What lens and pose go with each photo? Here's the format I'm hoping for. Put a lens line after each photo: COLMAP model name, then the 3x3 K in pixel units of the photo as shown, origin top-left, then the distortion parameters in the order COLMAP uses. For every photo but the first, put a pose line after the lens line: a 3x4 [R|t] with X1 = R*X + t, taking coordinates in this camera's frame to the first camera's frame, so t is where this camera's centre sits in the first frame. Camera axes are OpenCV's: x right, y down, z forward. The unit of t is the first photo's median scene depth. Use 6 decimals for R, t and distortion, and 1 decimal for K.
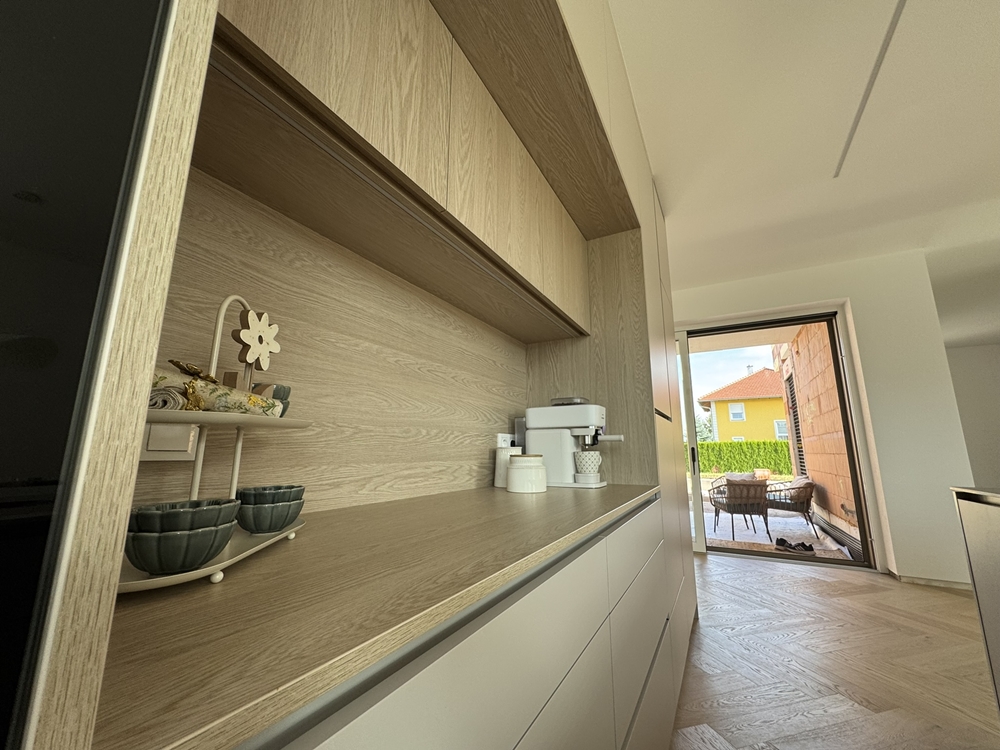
lens RADIAL K [[399.8, 0, 499.7], [0, 399.8, 373.3], [0, 0, 1]] dist [-0.003229, 0.000181]
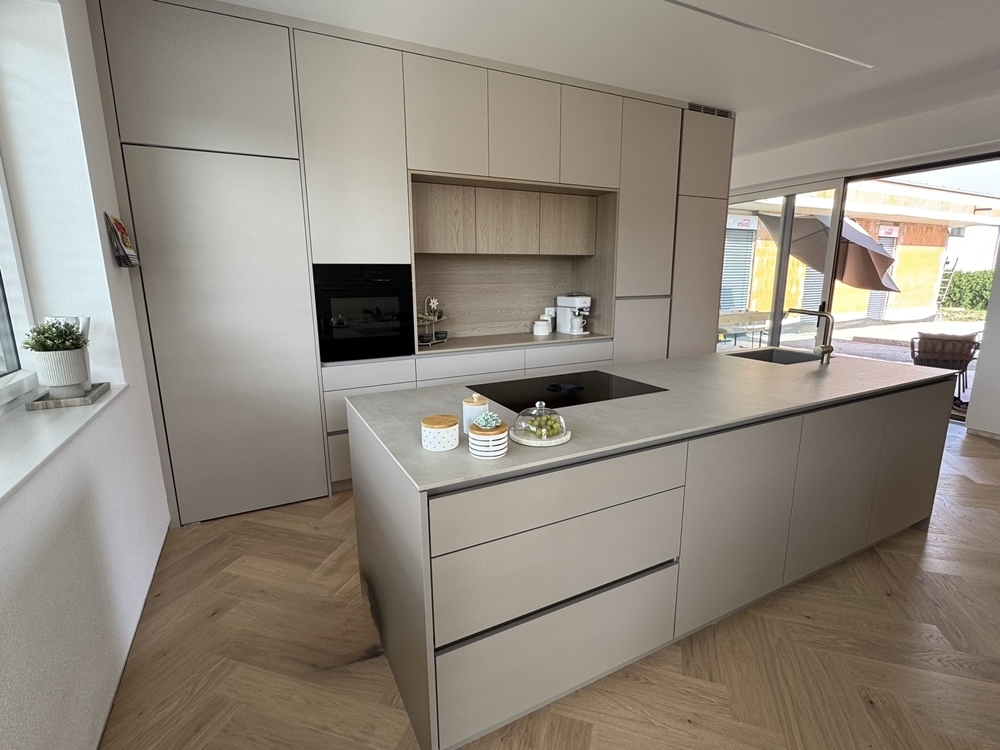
lens RADIAL K [[478.6, 0, 499.6], [0, 478.6, 373.9], [0, 0, 1]] dist [-0.002721, 0.000494]
pose [[0.831976, 0.103465, -0.545079, 1.234218], [0.115807, 0.928432, 0.352992, -0.458689], [0.542591, -0.356805, 0.760451, -1.226501]]
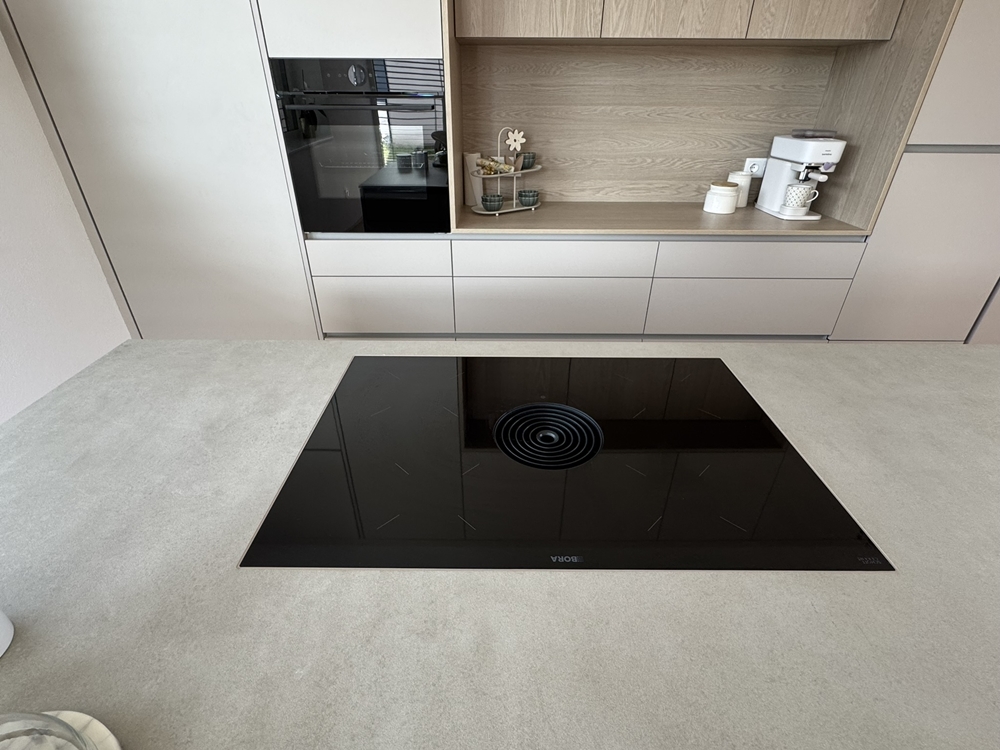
lens RADIAL K [[478.6, 0, 496.1], [0, 478.6, 373.6], [0, 0, 1]] dist [-0.002721, 0.000494]
pose [[0.480320, 0.442672, -0.757188, 0.980143], [0.164114, 0.802687, 0.573377, -0.265472], [0.861603, -0.399669, 0.312898, -0.323287]]
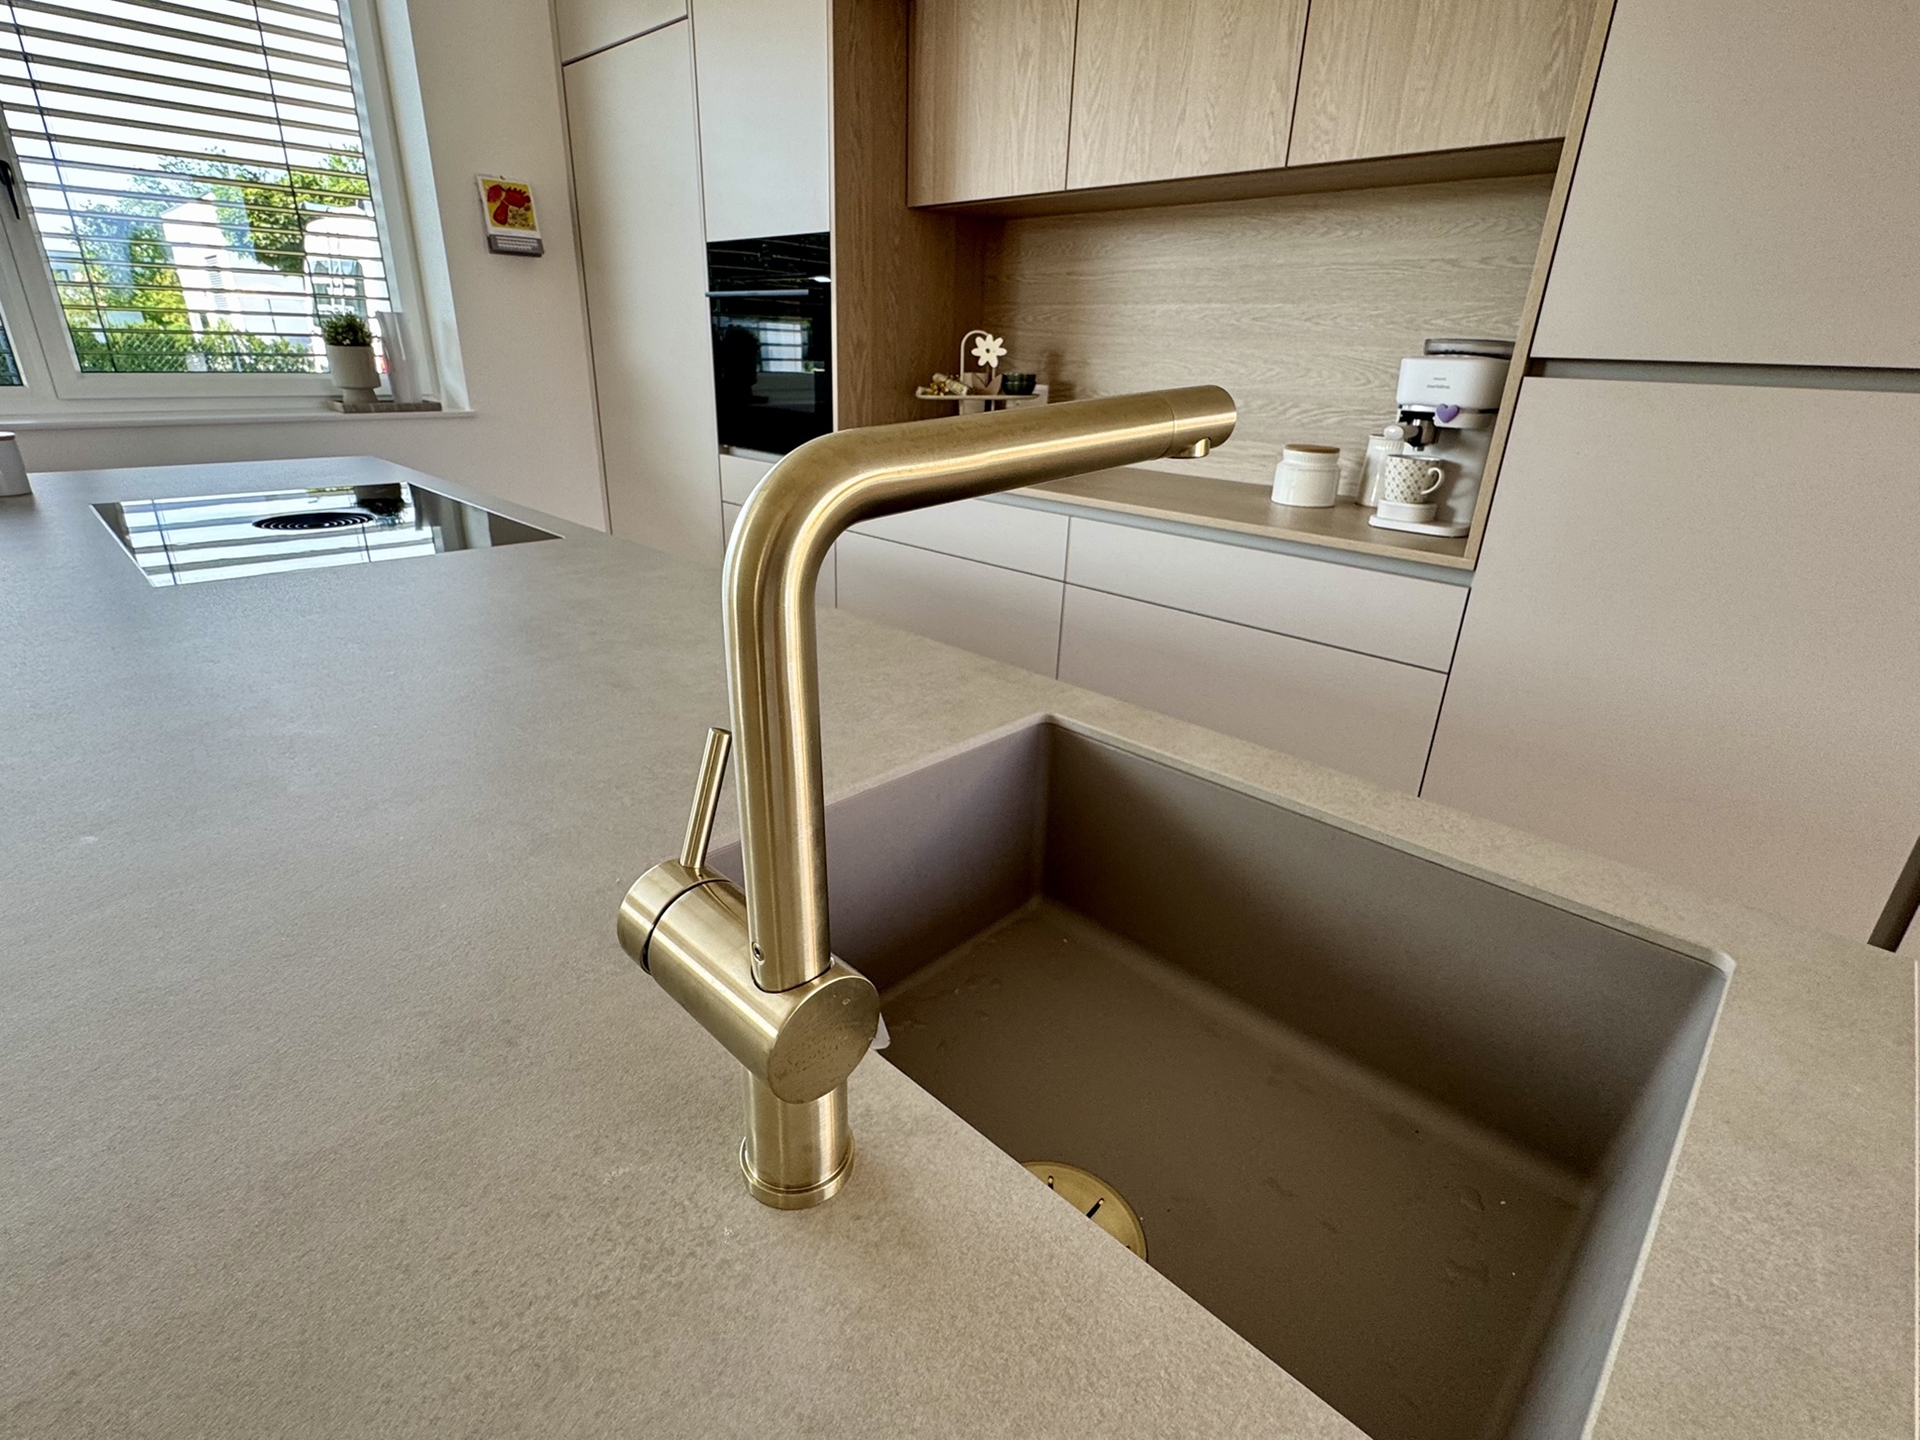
lens RADIAL K [[919.0, 0, 949.4], [0, 919.0, 719.7], [0, 0, 1]] dist [-0.002721, 0.000494]
pose [[-0.268372, 0.353034, -0.896294, 1.414828], [0.152366, 0.934271, 0.322370, 0.042389], [0.951189, -0.050050, -0.304522, 0.733166]]
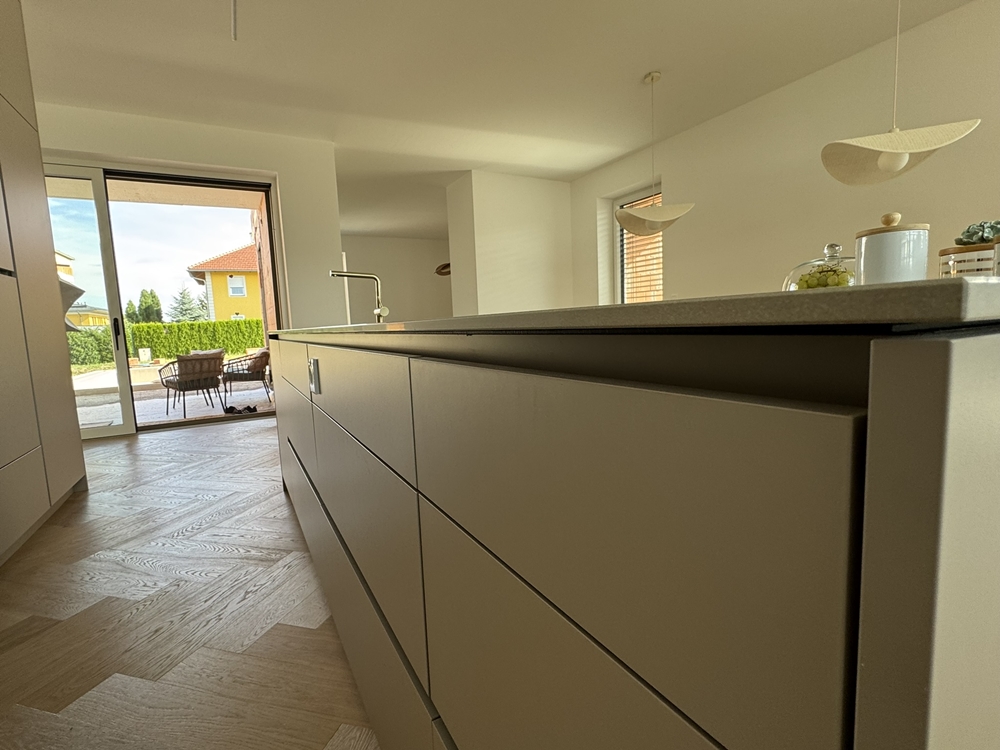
lens RADIAL K [[478.6, 0, 498.8], [0, 478.6, 375.6], [0, 0, 1]] dist [-0.002721, 0.000494]
pose [[0.528919, -0.119240, 0.840254, 0.139019], [-0.117746, 0.970195, 0.211798, -0.010532], [-0.840465, -0.210961, 0.499114, -0.506796]]
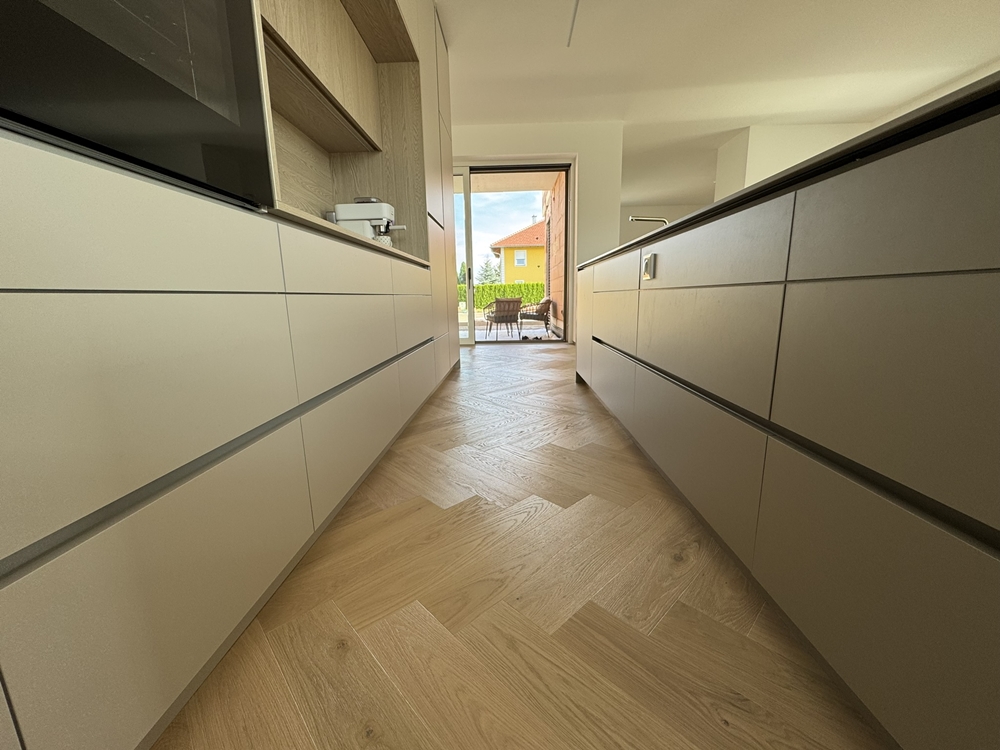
lens RADIAL K [[399.8, 0, 500.0], [0, 399.8, 374.1], [0, 0, 1]] dist [-0.003229, 0.000181]
pose [[0.888028, -0.106387, 0.447312, -0.104505], [-0.066723, 0.932747, 0.354303, 0.107795], [-0.454923, -0.344477, 0.821207, -0.559862]]
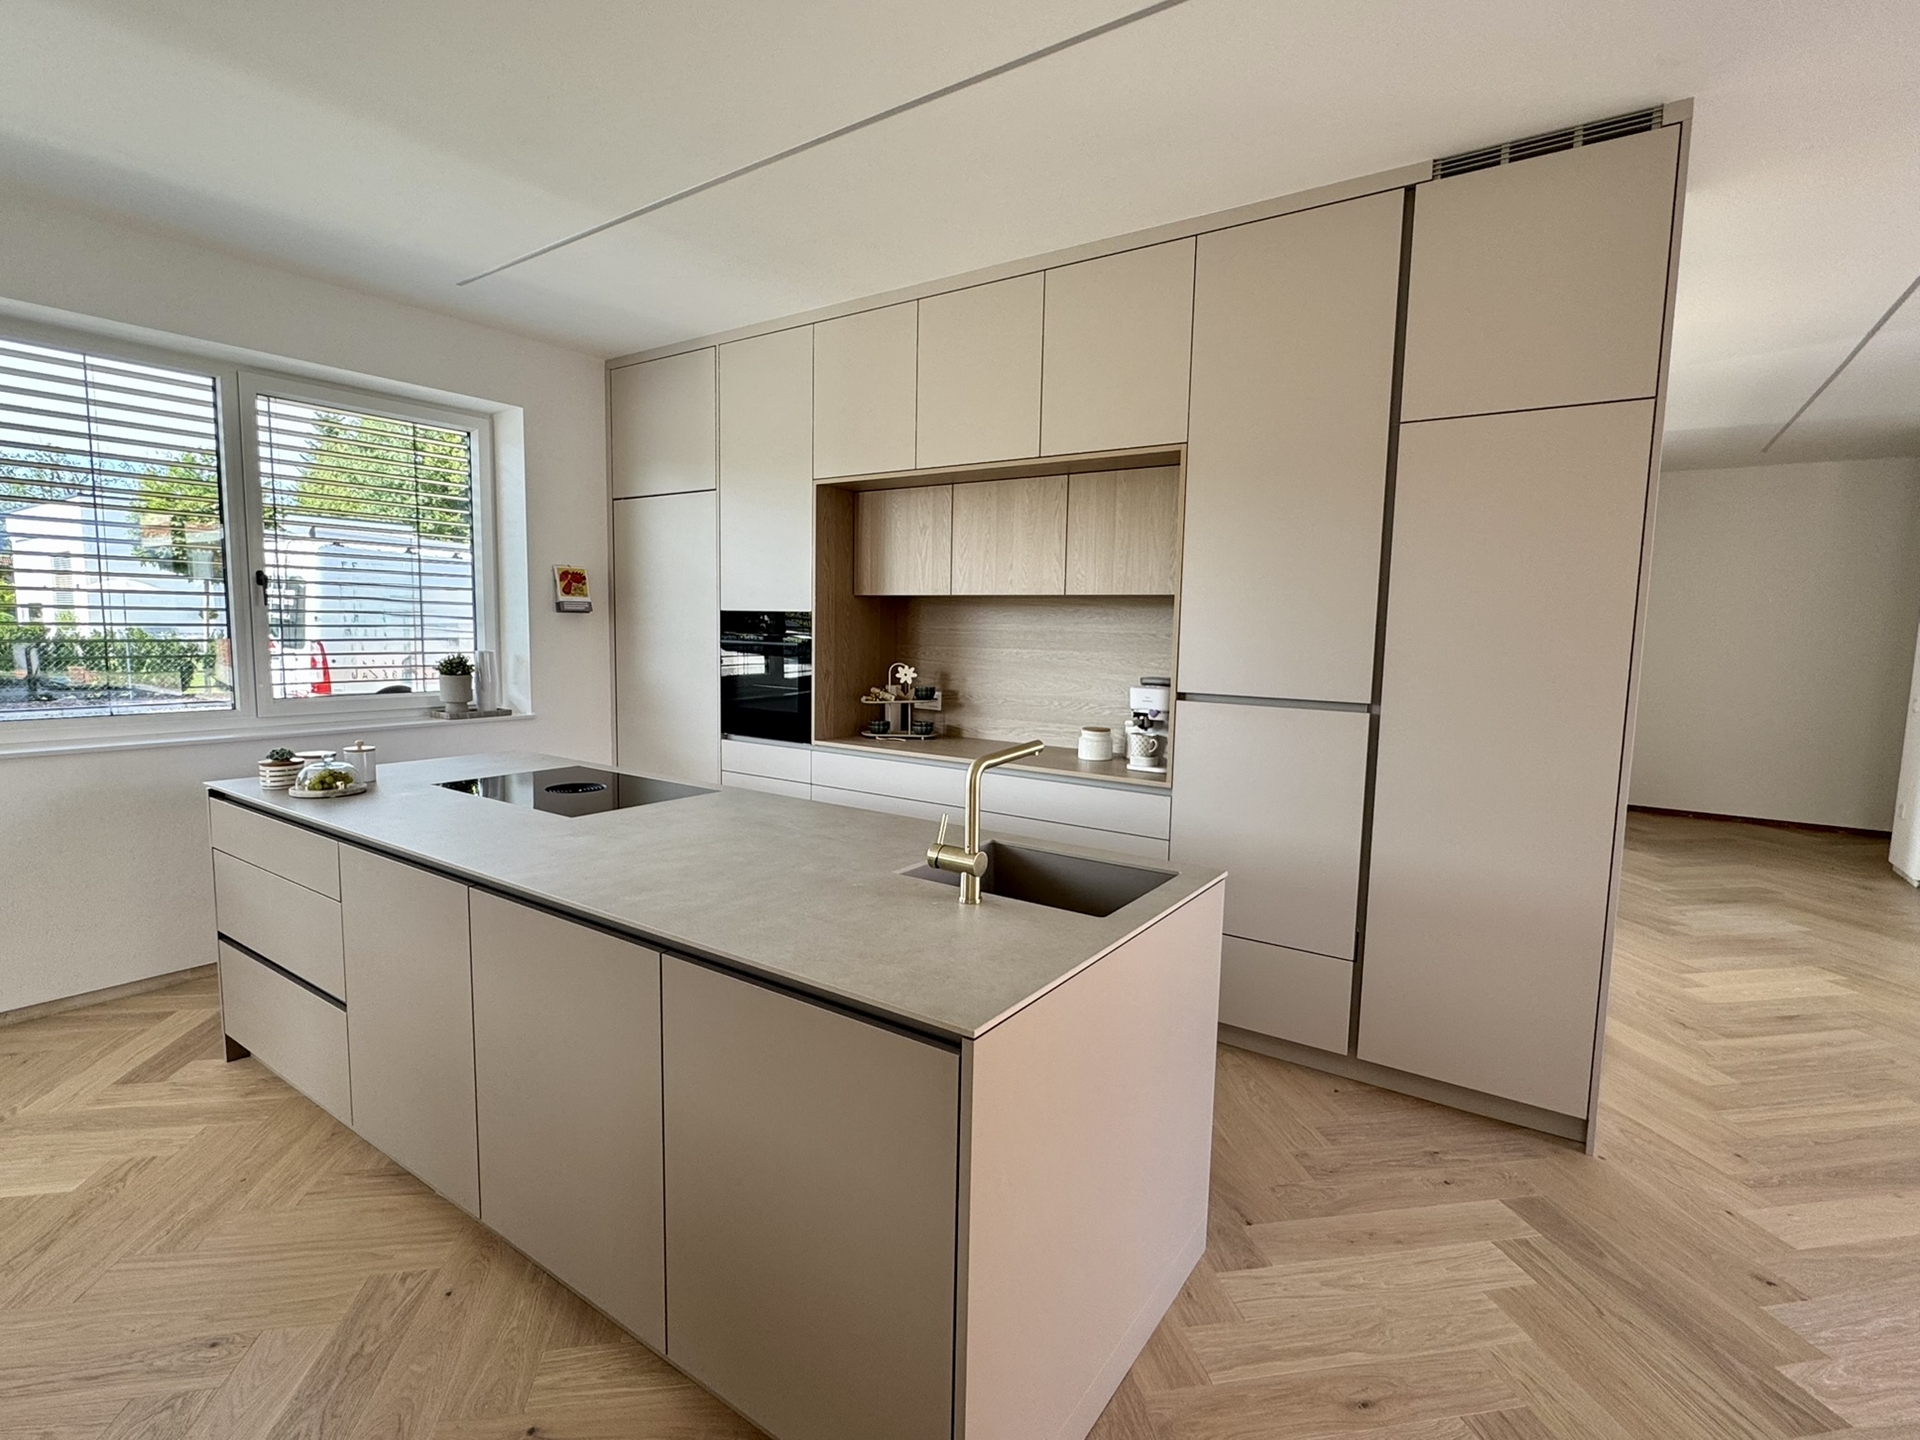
lens RADIAL K [[919.0, 0, 955.5], [0, 919.0, 720.0], [0, 0, 1]] dist [-0.002721, 0.000494]
pose [[-0.100727, 0.099535, -0.989923, 2.311414], [0.169617, 0.982135, 0.081493, -0.090306], [0.980349, -0.159700, -0.115811, 0.765283]]
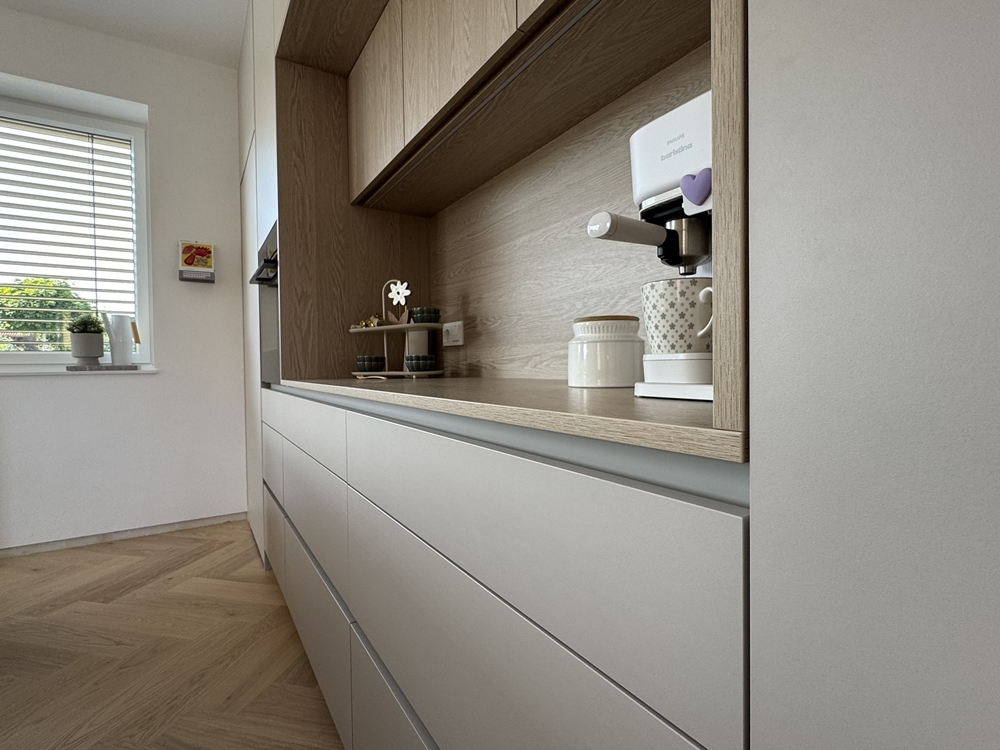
lens RADIAL K [[478.6, 0, 496.1], [0, 478.6, 375.4], [0, 0, 1]] dist [-0.002721, 0.000494]
pose [[-0.480103, 0.022148, -0.876932, 0.572055], [0.178728, 0.981181, -0.073069, 0.248700], [0.858811, -0.191813, -0.475027, 0.972397]]
